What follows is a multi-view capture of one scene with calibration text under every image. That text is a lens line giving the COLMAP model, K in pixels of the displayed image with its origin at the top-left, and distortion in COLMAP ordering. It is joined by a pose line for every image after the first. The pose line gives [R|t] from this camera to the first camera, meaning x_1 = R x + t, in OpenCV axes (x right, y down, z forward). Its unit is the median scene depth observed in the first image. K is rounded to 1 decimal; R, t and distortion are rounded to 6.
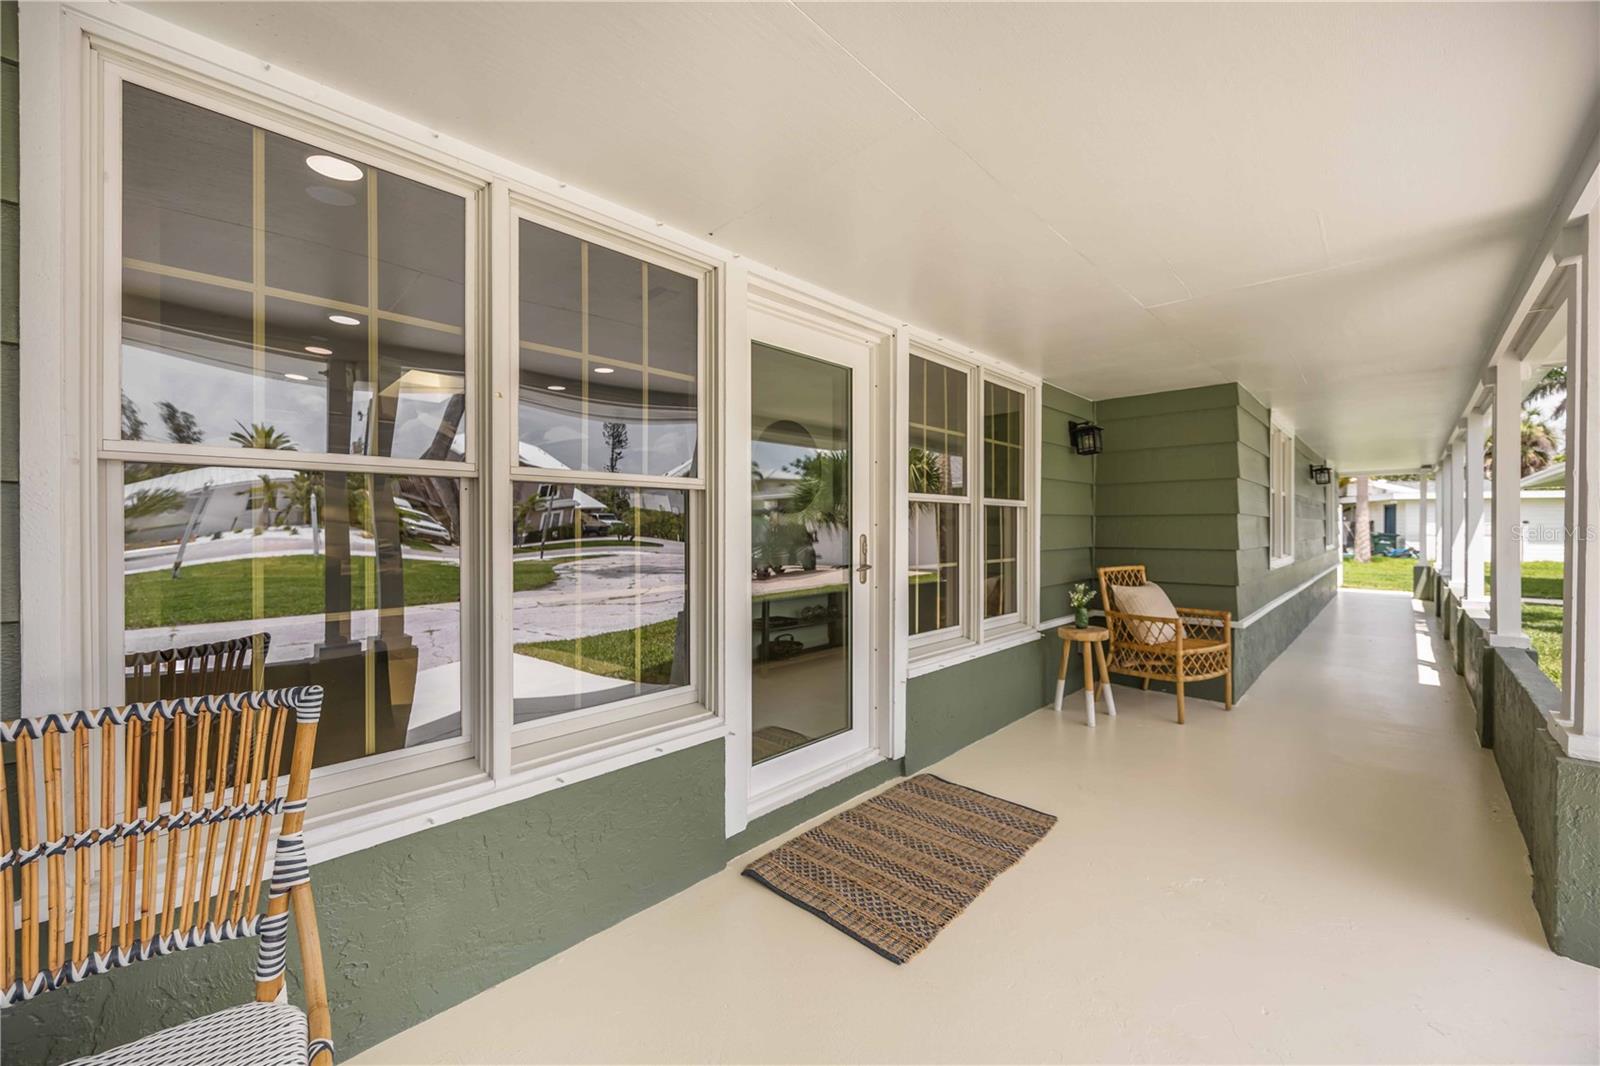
lens RADIAL K [[613.6, 0, 800.3], [0, 613.6, 530.8], [0, 0, 1]] dist [-0.001246, 0.000236]
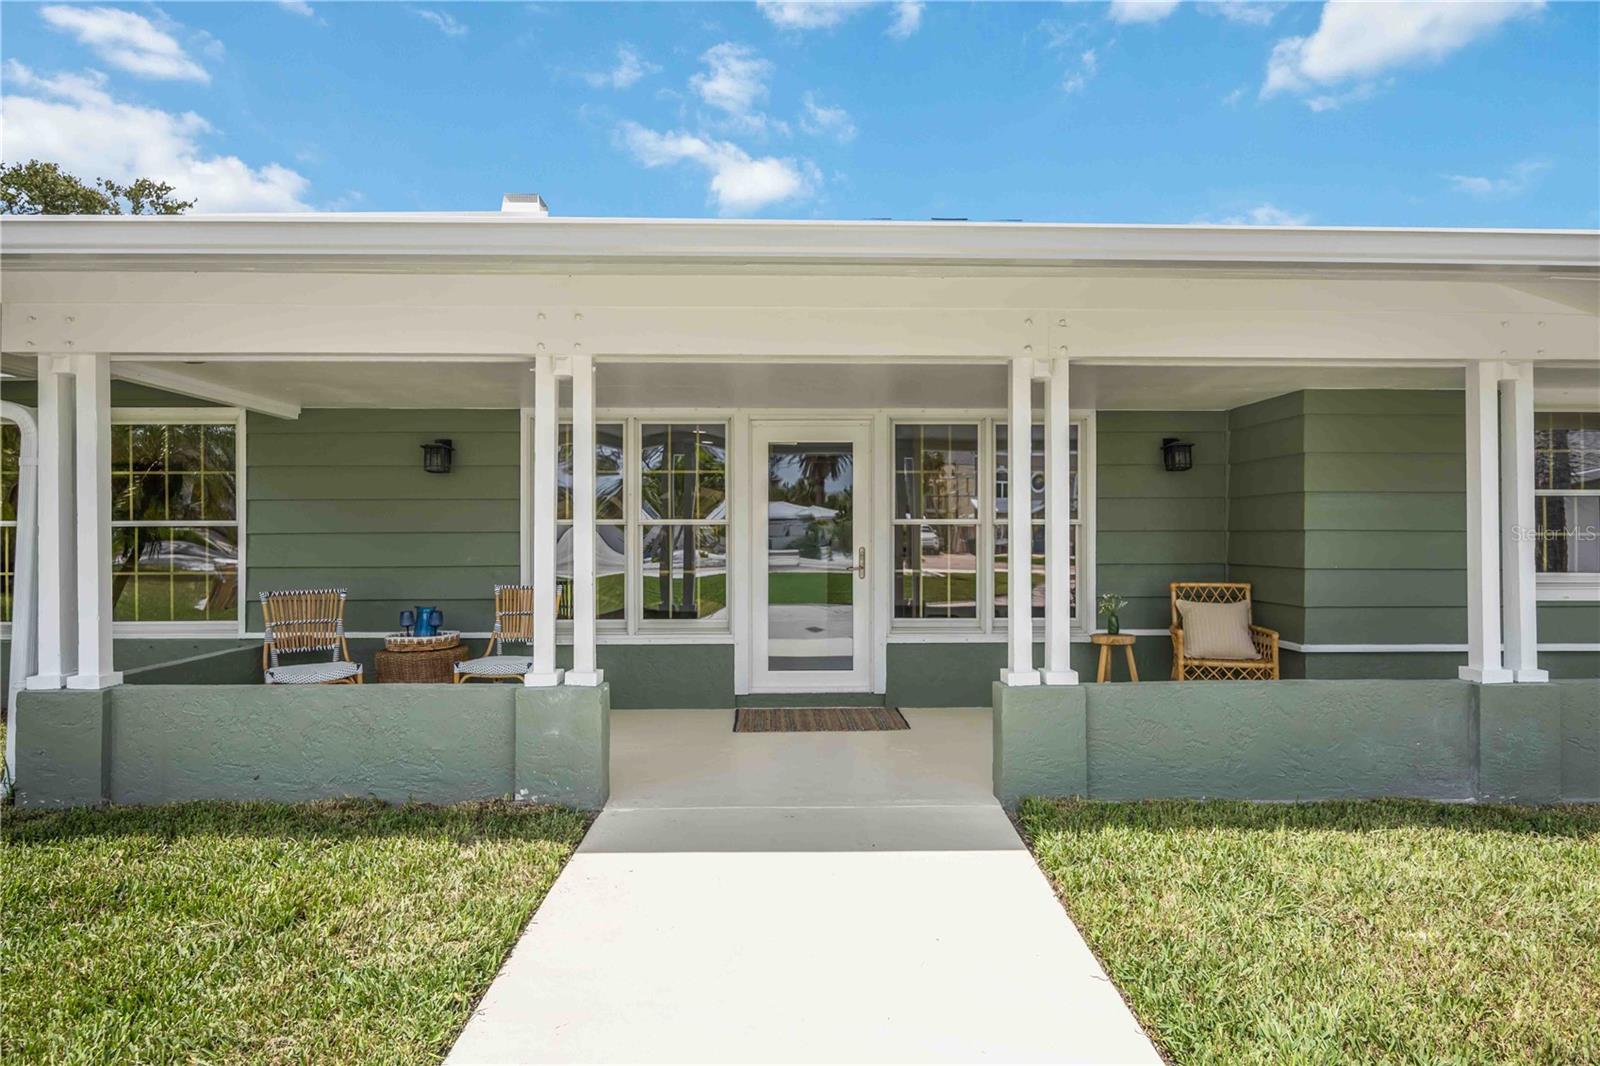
lens RADIAL K [[839.9, 0, 797.7], [0, 839.9, 528.5], [0, 0, 1]] dist [-0.006223, 0.001569]
pose [[0.712275, -0.002599, -0.701896, 1.455919], [-0.001489, 0.999985, -0.005213, -0.031298], [0.701899, 0.004758, 0.712261, -0.619391]]
